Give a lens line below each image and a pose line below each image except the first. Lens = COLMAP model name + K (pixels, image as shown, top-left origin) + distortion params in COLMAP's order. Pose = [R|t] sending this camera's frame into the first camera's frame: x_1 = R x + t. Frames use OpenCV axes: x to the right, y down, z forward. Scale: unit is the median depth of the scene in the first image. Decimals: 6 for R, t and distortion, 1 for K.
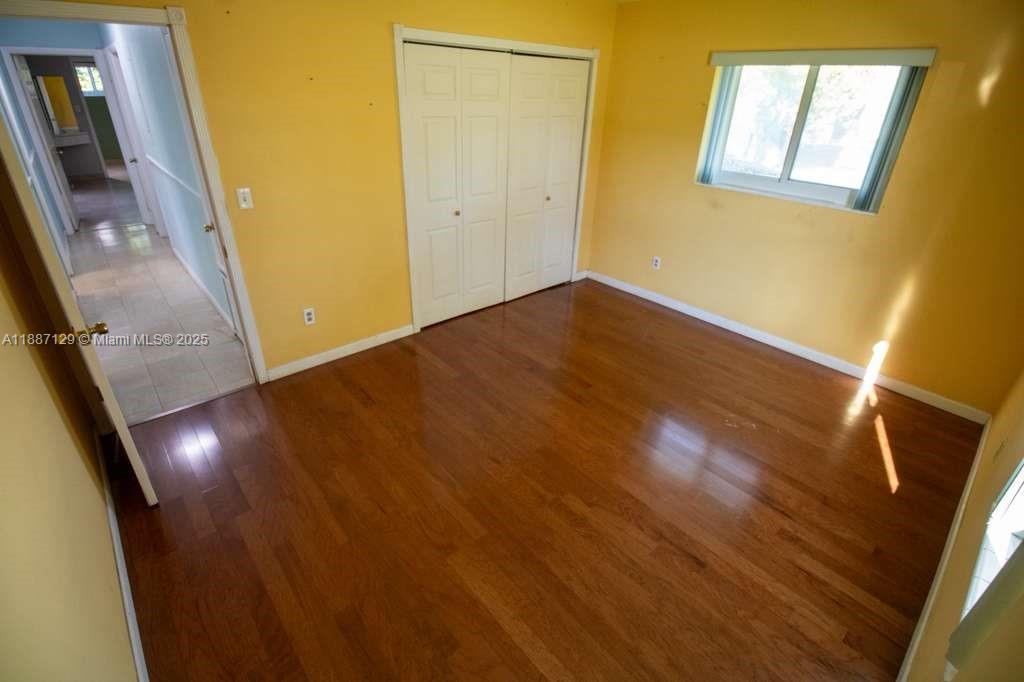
lens RADIAL K [[475.1, 0, 508.6], [0, 475.1, 337.2], [0, 0, 1]] dist [-0.010556, -0.002663]
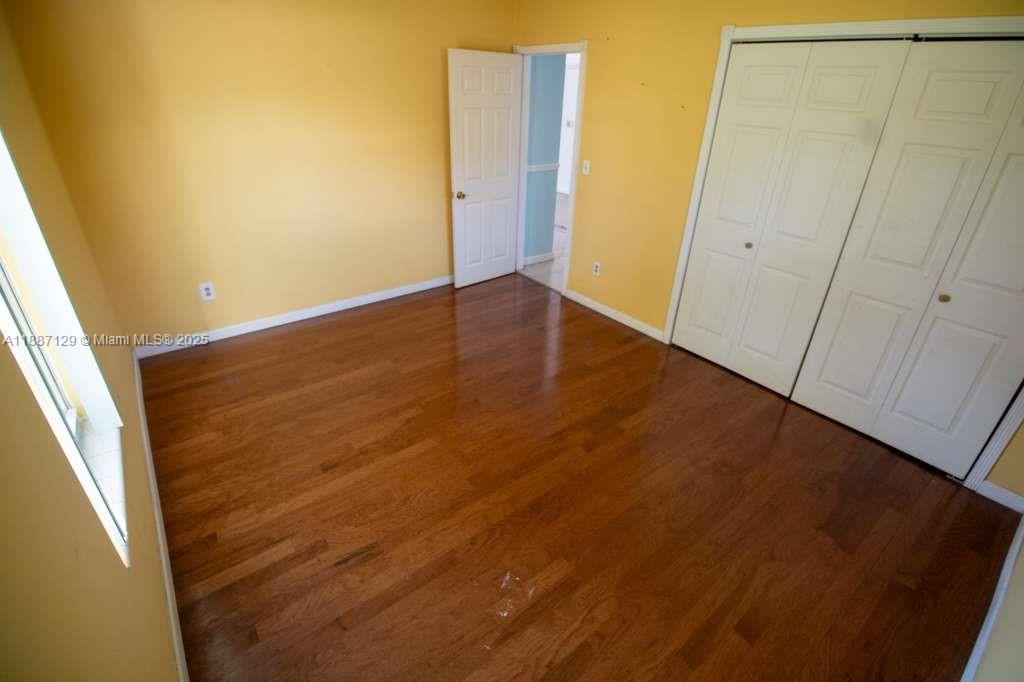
lens RADIAL K [[475.1, 0, 508.9], [0, 475.1, 337.6], [0, 0, 1]] dist [-0.010556, -0.002663]
pose [[-0.069212, 0.437714, -0.896446, 1.201624], [-0.492660, 0.766382, 0.412243, -0.453082], [0.867465, 0.470175, 0.162602, 0.971575]]
